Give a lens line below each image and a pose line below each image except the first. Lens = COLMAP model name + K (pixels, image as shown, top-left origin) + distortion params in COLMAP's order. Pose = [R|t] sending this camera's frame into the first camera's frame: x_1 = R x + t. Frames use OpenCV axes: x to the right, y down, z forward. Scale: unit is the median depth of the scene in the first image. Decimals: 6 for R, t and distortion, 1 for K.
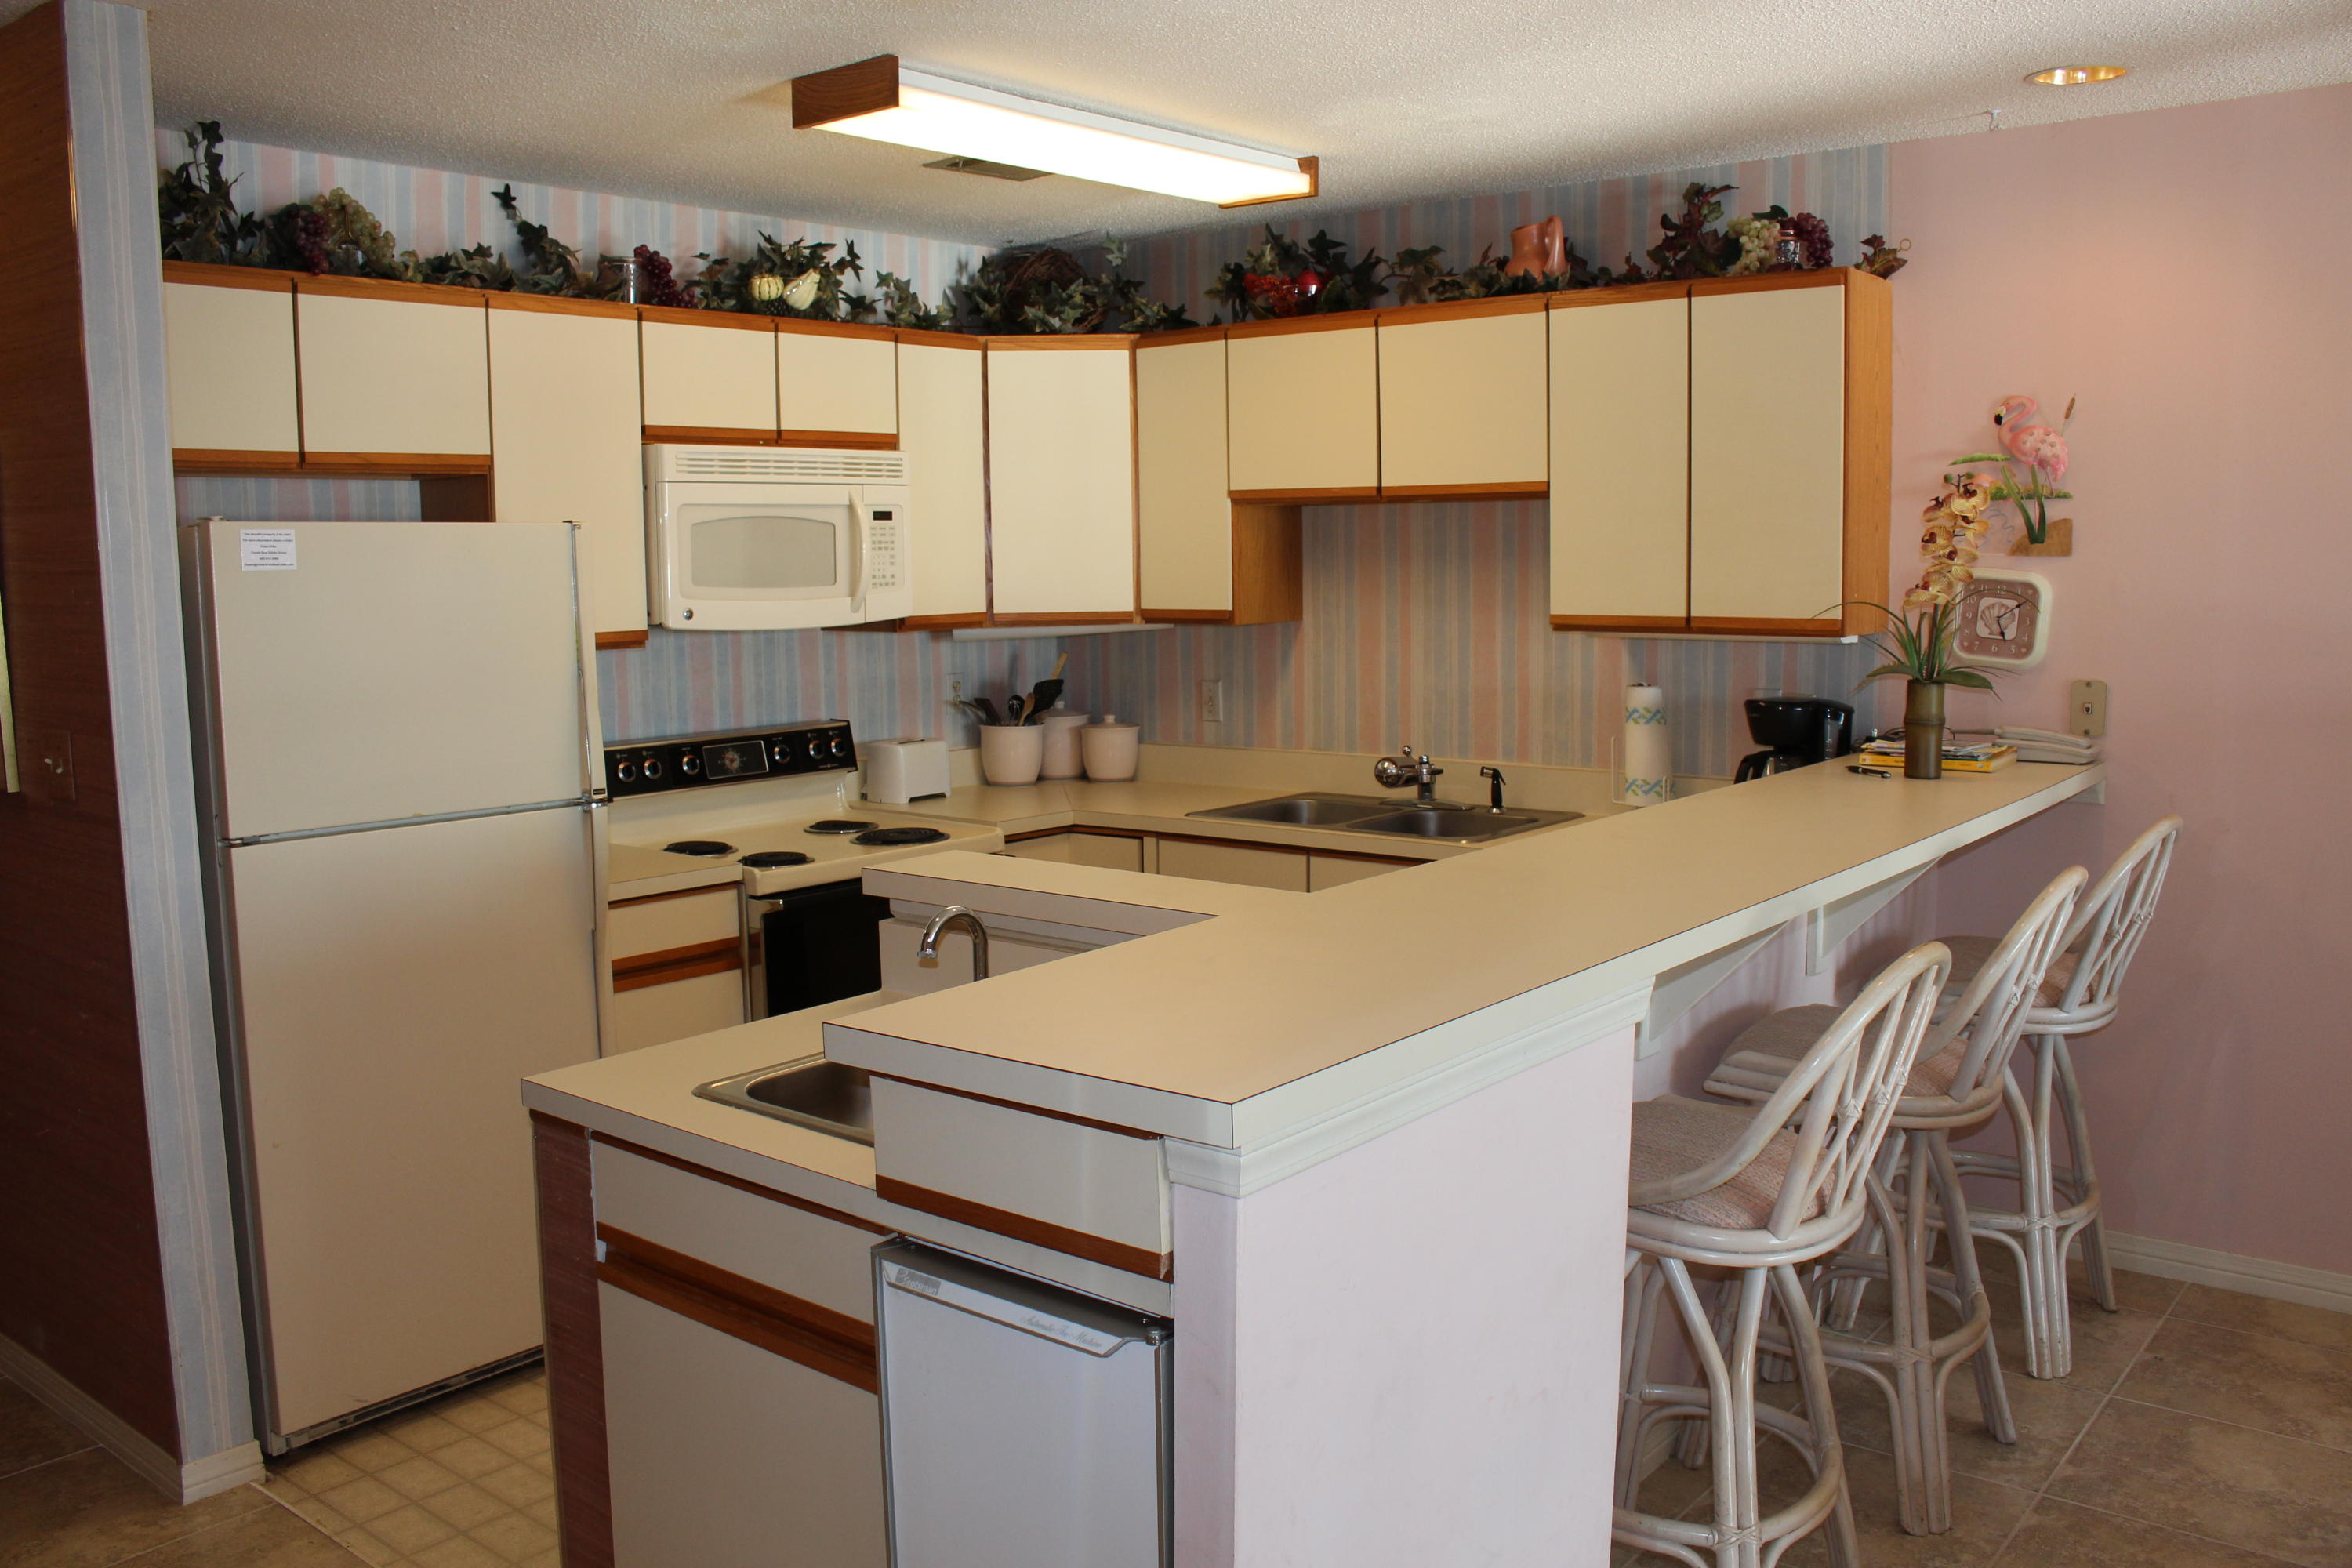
lens RADIAL K [[1935.3, 0, 1184.1], [0, 1935.3, 782.0], [0, 0, 1]] dist [-0.165844, 0.130797]
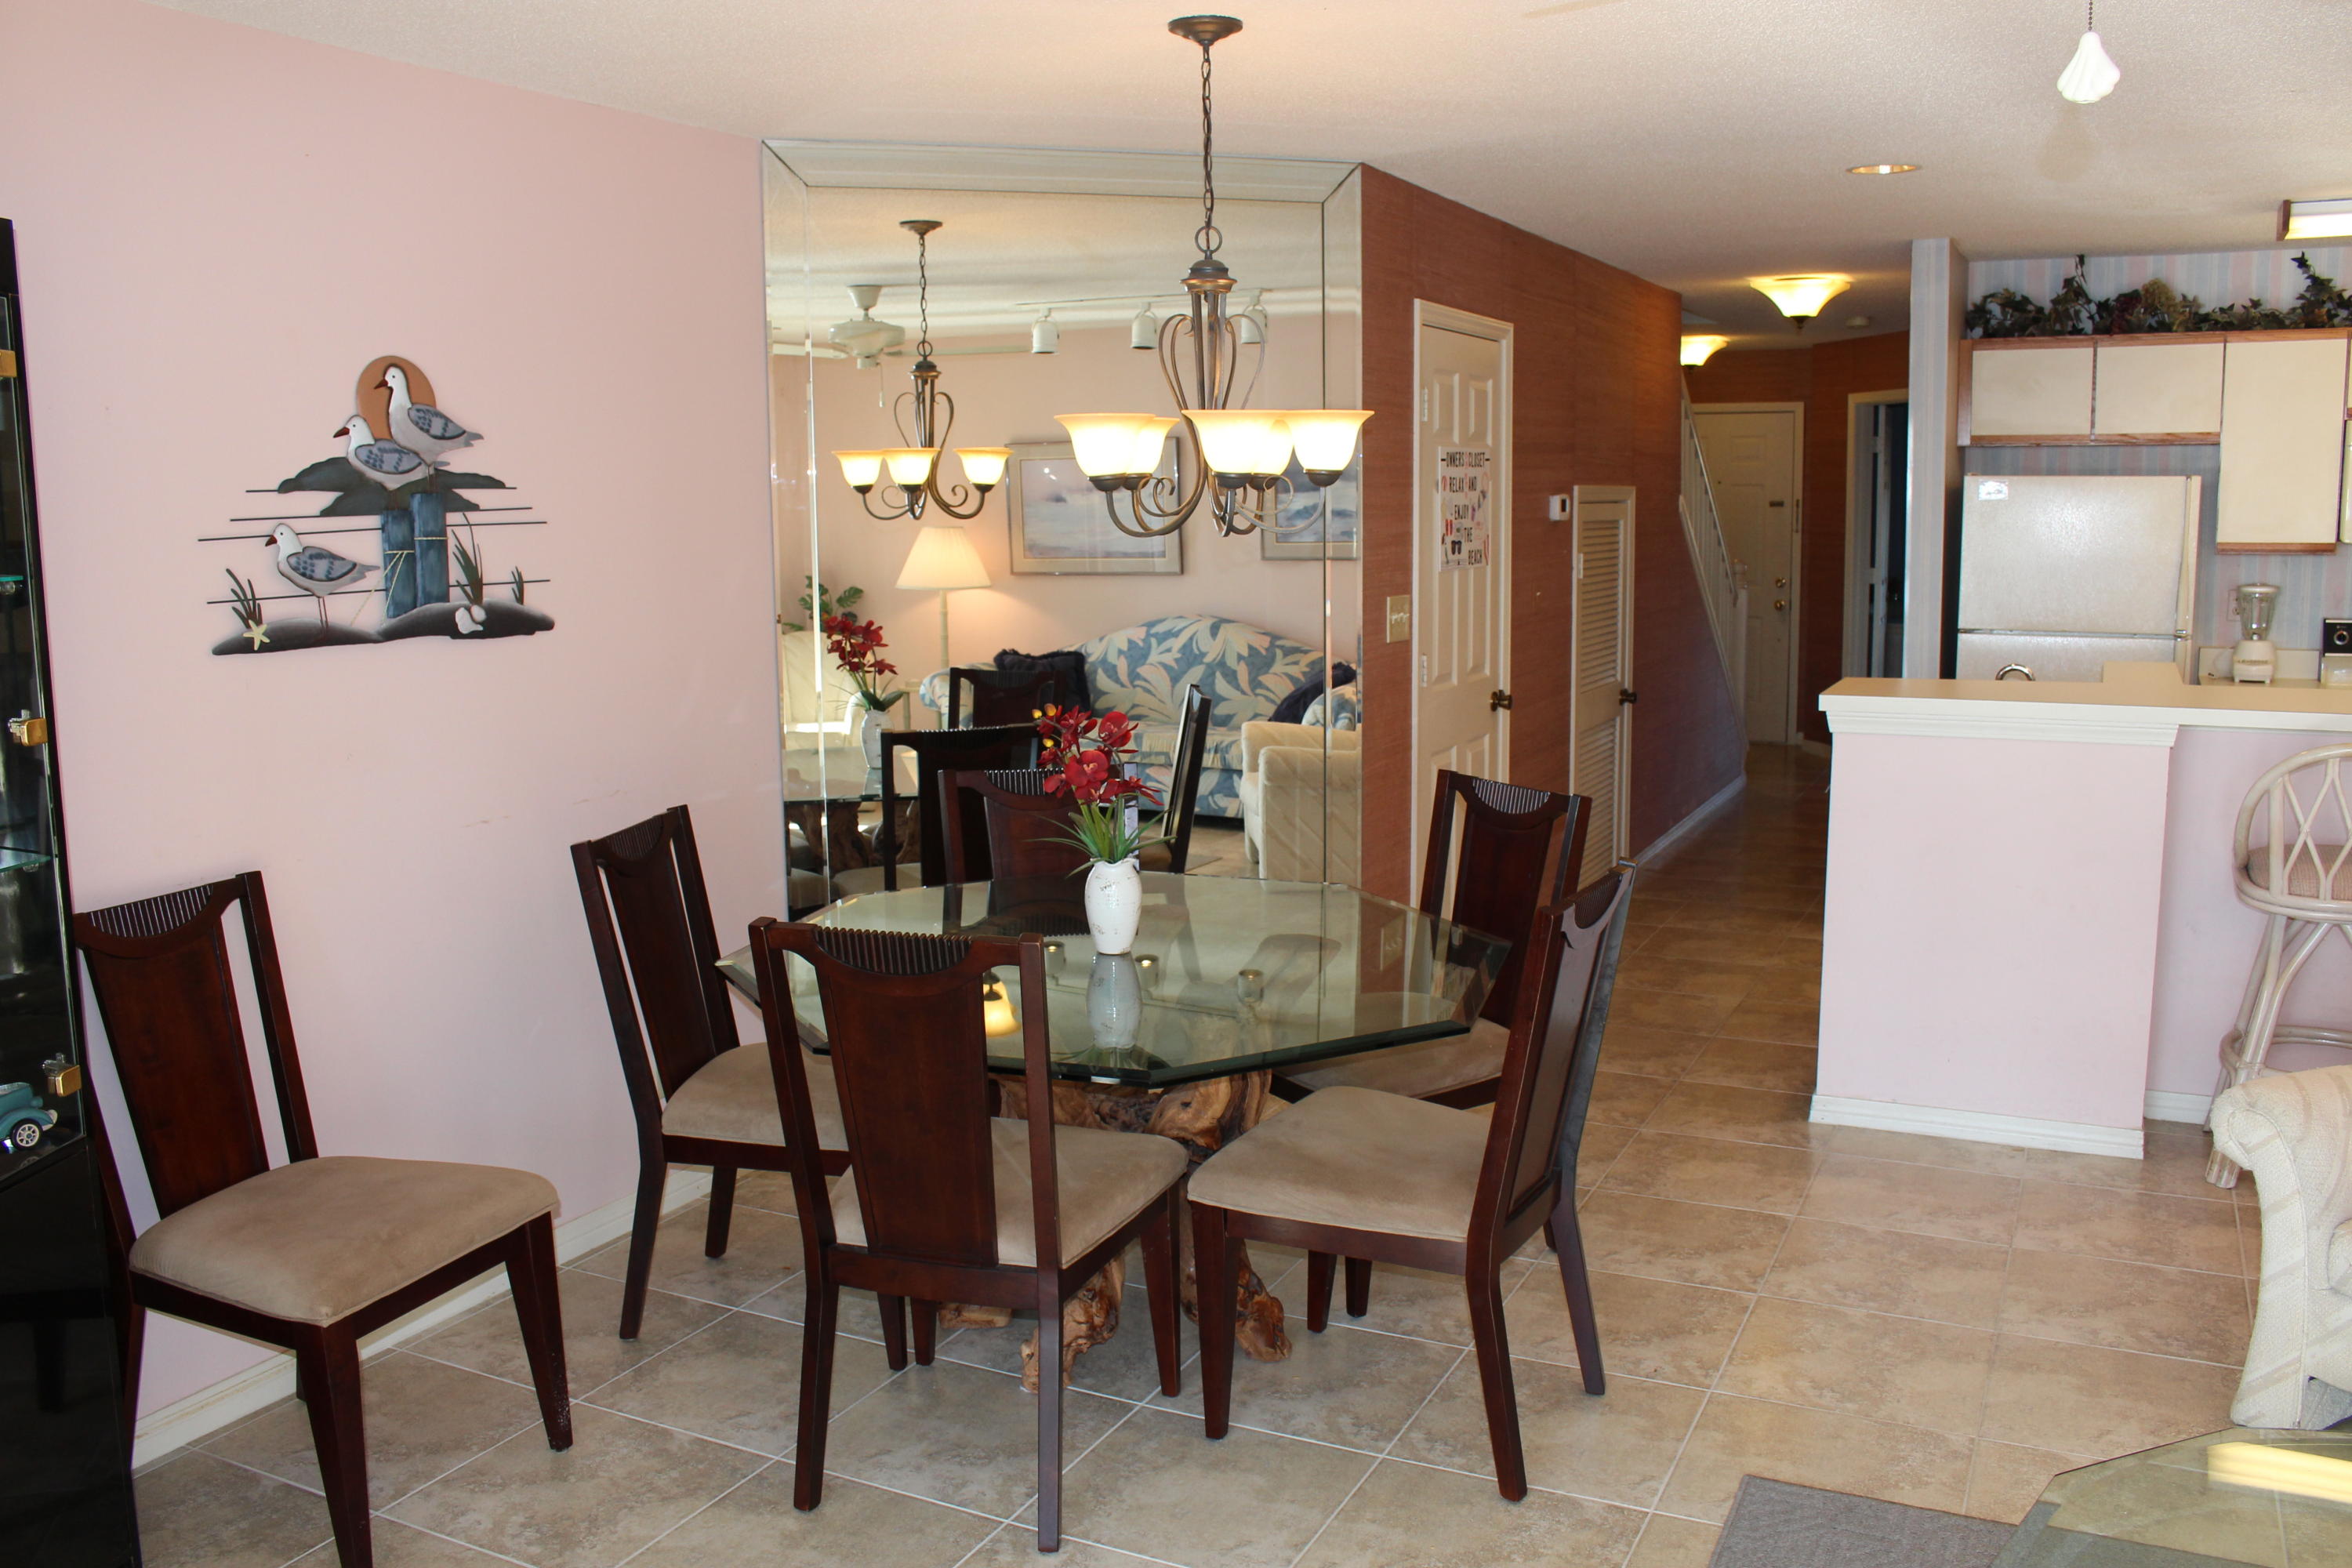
lens RADIAL K [[1935.5, 0, 1176.0], [0, 1935.5, 784.0], [0, 0, 1]] dist [-0.162714, 0.126043]
pose [[0.195572, 0.153157, -0.968656, 0.937350], [-0.097565, 0.985868, 0.136180, 0.000202], [0.975824, 0.067874, 0.207751, -0.188107]]
